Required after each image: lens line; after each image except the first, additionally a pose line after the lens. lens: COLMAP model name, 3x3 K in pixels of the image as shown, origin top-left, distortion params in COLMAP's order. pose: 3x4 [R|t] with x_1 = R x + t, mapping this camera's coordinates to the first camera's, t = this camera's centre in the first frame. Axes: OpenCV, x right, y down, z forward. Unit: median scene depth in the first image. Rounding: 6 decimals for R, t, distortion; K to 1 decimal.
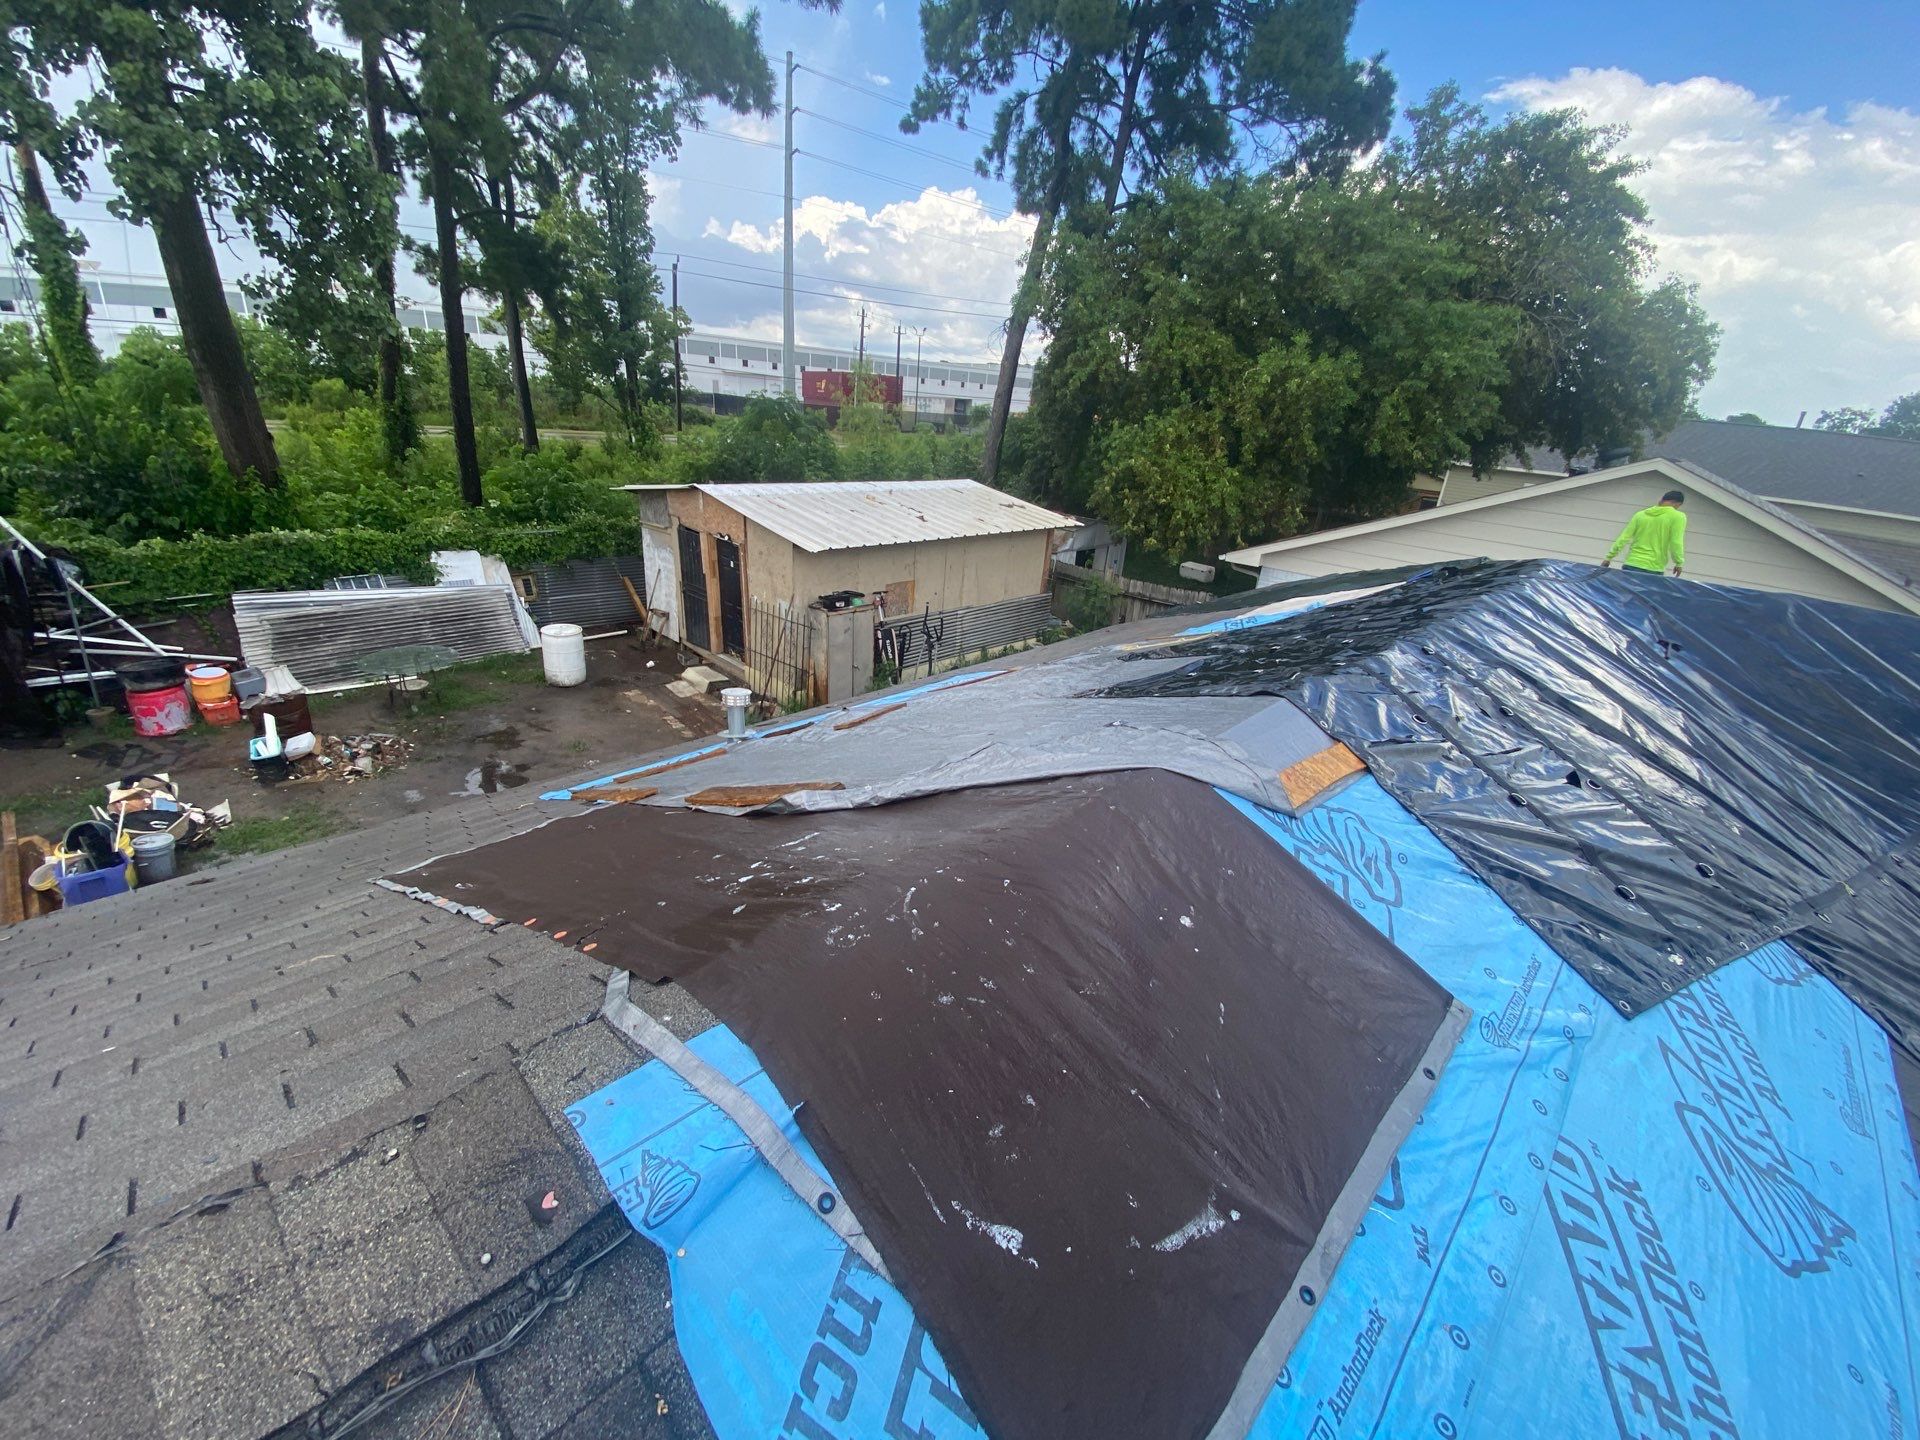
lens RADIAL K [[776.4, 0, 953.7], [0, 776.4, 731.4], [0, 0, 1]] dist [0.011331, -0.015419]
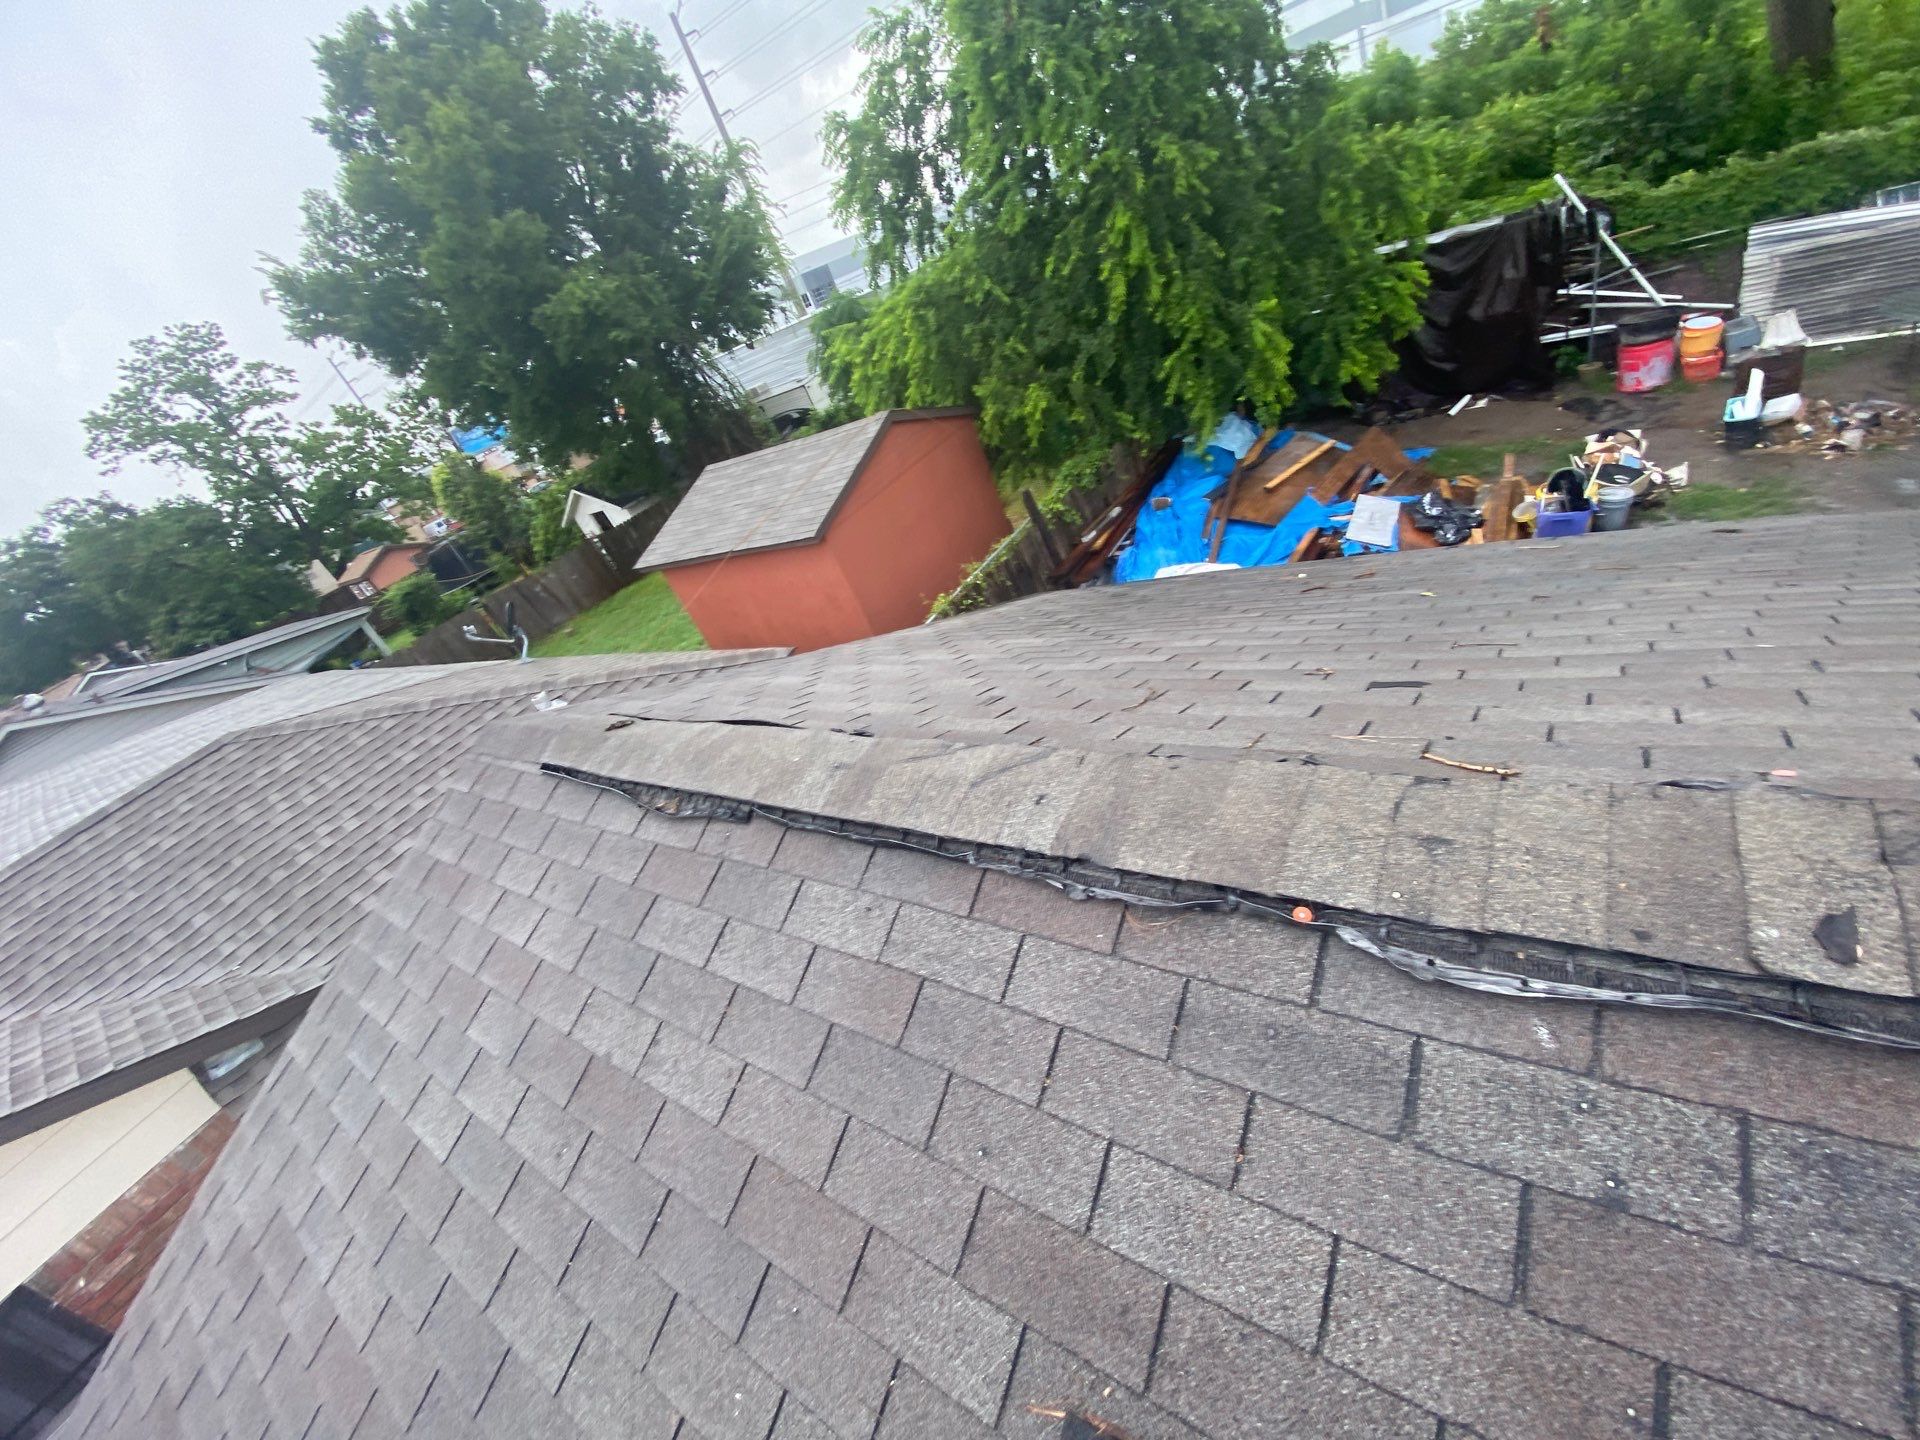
lens RADIAL K [[776.4, 0, 957.1], [0, 776.4, 732.3], [0, 0, 1]] dist [0.011331, -0.015419]
pose [[0.129987, 0.408838, -0.903302, -0.025895], [-0.016646, 0.911803, 0.410290, 0.012636], [0.991376, -0.038296, 0.125328, -0.042561]]
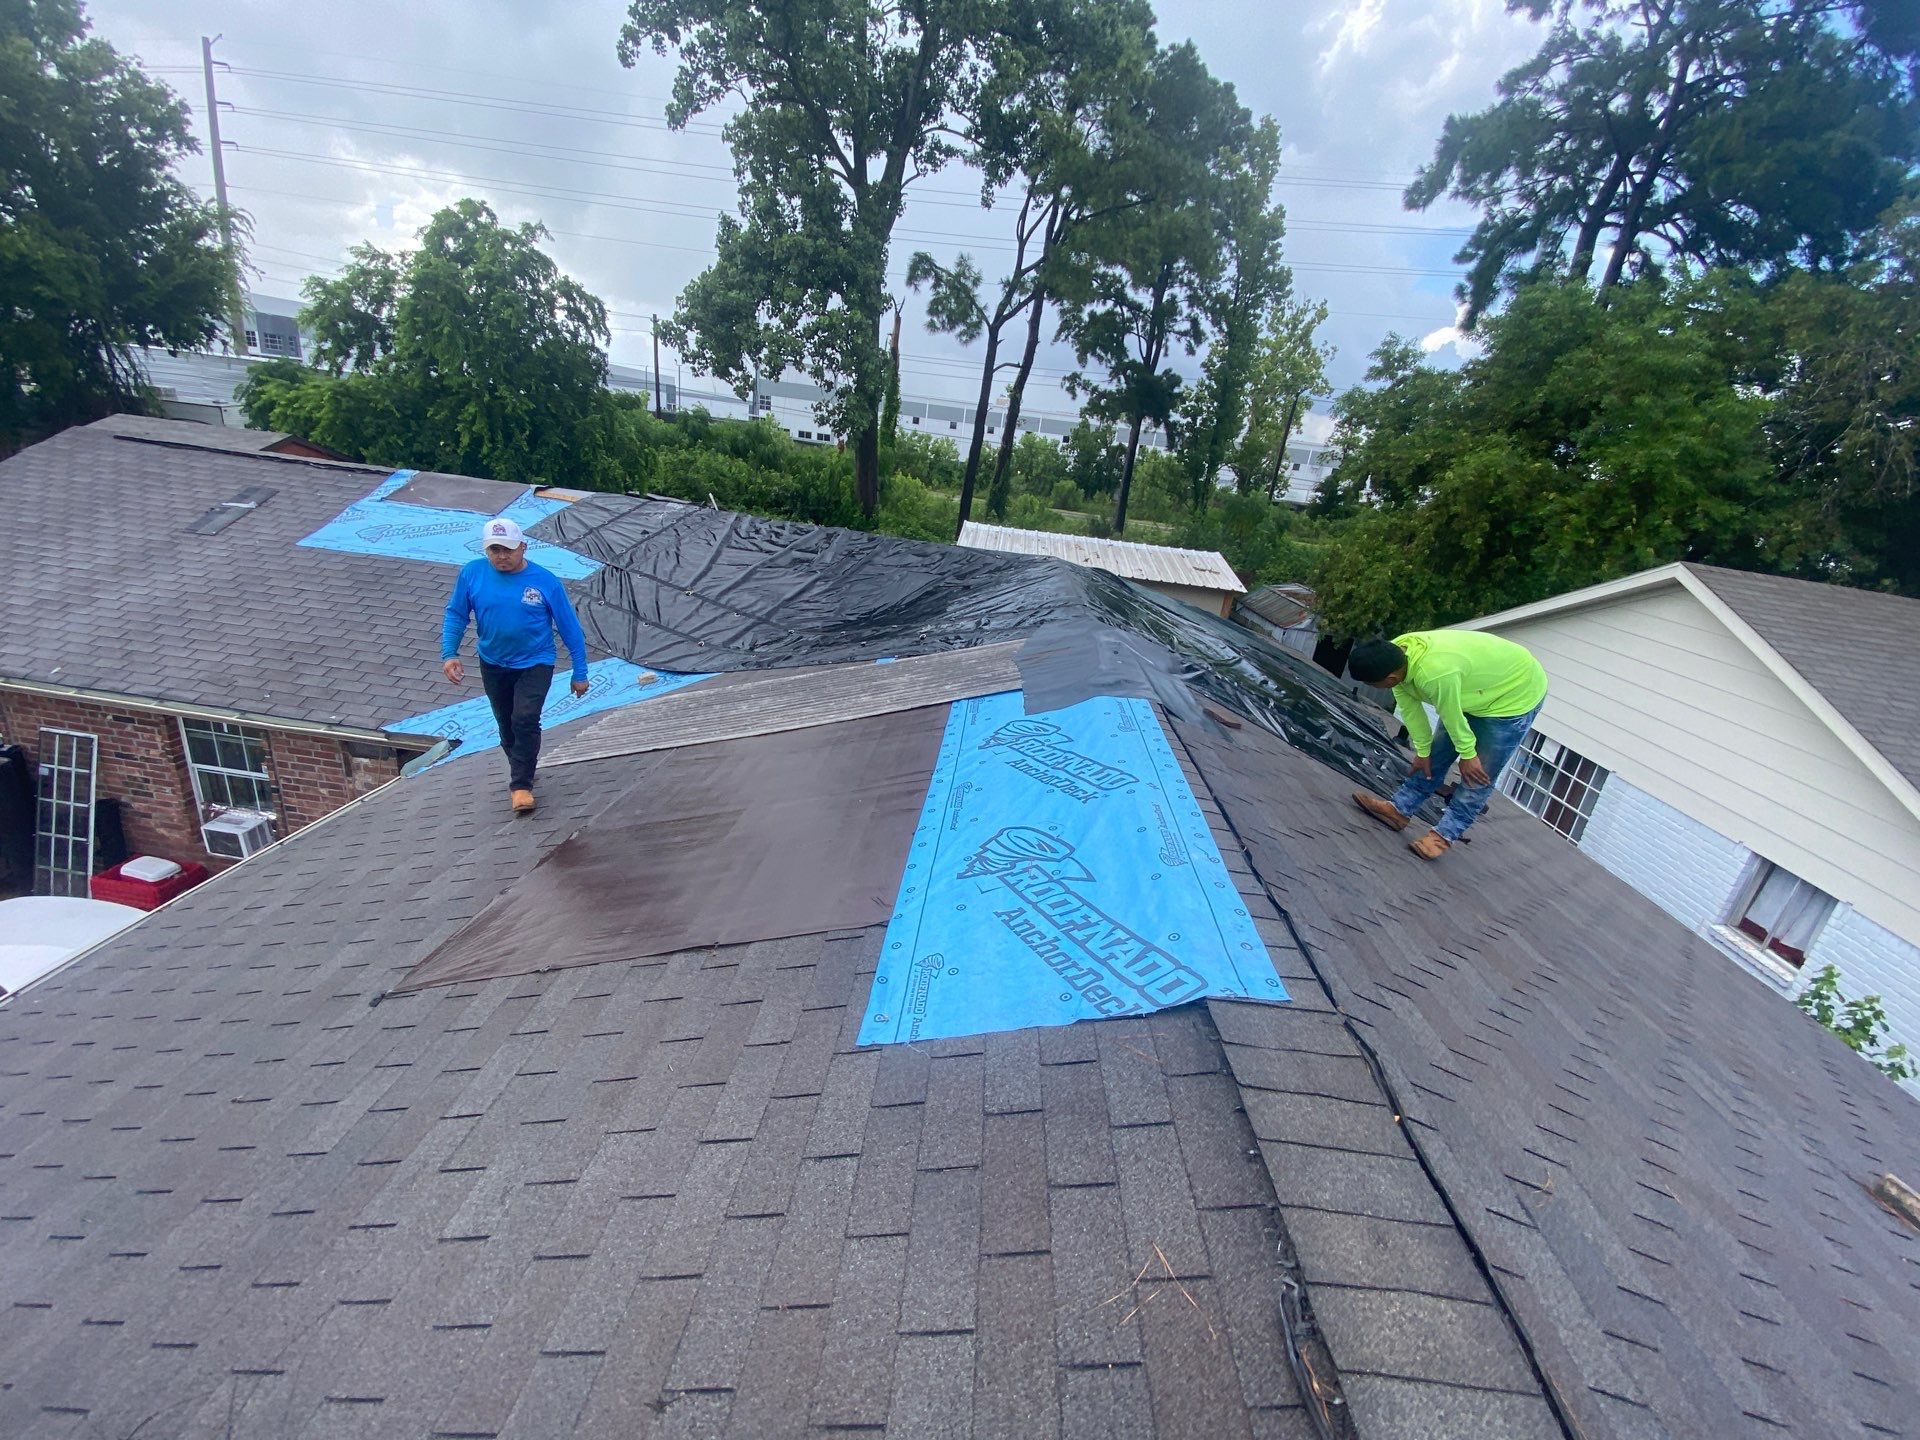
lens RADIAL K [[783.9, 0, 947.9], [0, 783.9, 721.6], [0, 0, 1]] dist [0.008869, -0.014709]
pose [[0.631693, 0.262286, -0.729500, 1.073189], [-0.369949, 0.928952, 0.013649, 0.071507], [0.681250, 0.261256, 0.683845, -0.018302]]
